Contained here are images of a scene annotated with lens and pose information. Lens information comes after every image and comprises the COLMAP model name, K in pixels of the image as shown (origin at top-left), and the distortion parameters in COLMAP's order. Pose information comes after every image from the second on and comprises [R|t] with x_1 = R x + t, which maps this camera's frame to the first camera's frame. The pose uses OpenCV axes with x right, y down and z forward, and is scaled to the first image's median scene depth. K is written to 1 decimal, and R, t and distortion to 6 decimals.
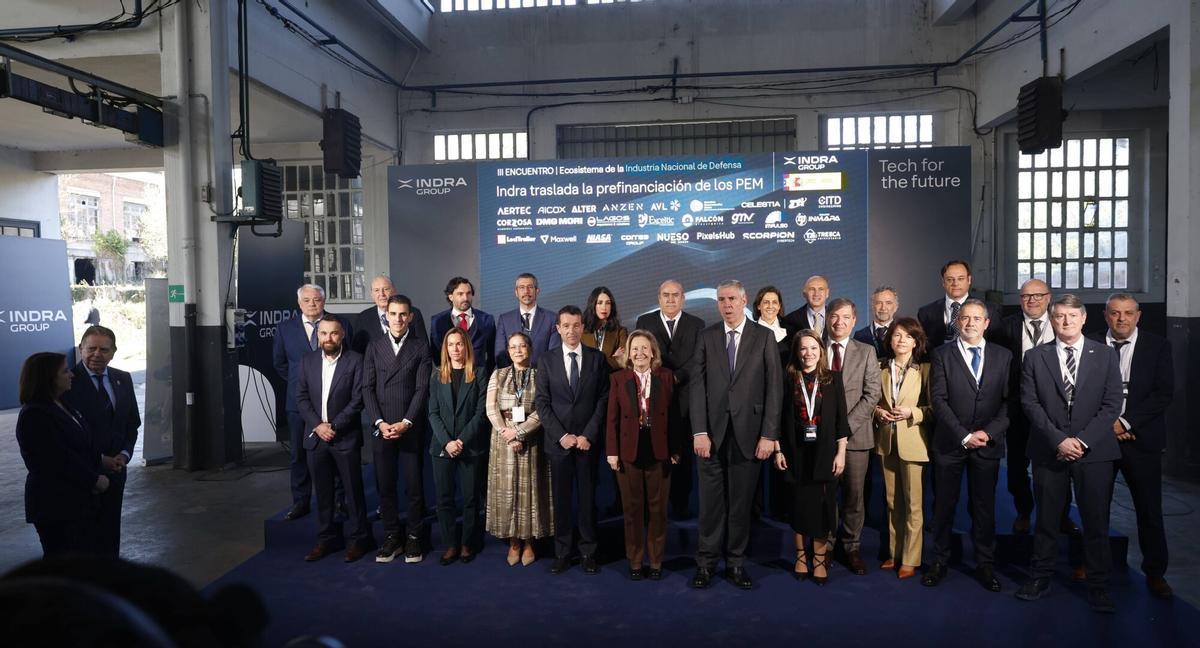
lens RADIAL K [[832.0, 0, 591.3], [0, 832.0, 326.9], [0, 0, 1]] dist [0.005158, 0.001240]
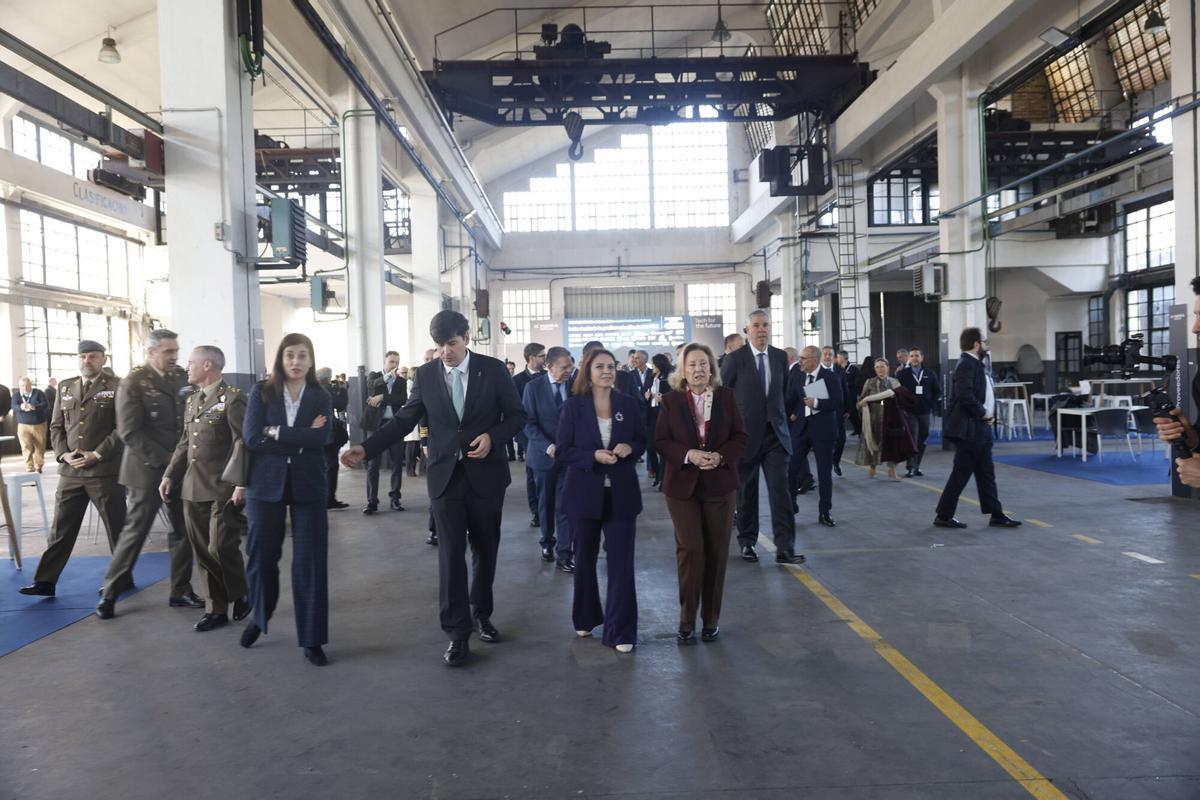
lens RADIAL K [[804.9, 0, 606.3], [0, 804.9, 399.8], [0, 0, 1]] dist [-0.004287, -0.001150]
pose [[0.992004, -0.018323, 0.124870, -0.345187], [0.019870, 0.999740, -0.011157, 0.121813], [-0.124633, 0.013549, 0.992110, -1.843045]]
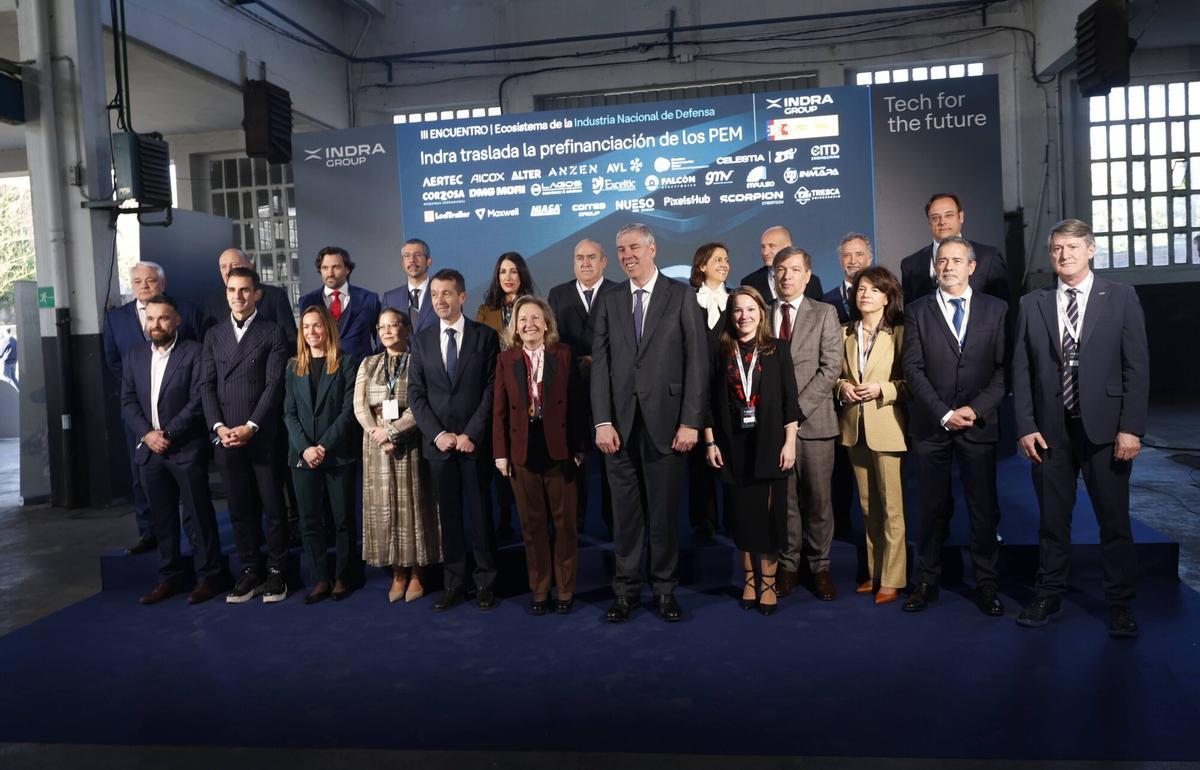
lens RADIAL K [[949.7, 0, 605.0], [0, 949.7, 356.8], [0, 0, 1]] dist [0.000977, 0.003562]
pose [[0.998805, -0.034642, -0.034475, 0.095020], [0.034808, 0.999385, 0.004225, 0.036391], [0.034307, -0.005420, 0.999397, 0.066851]]
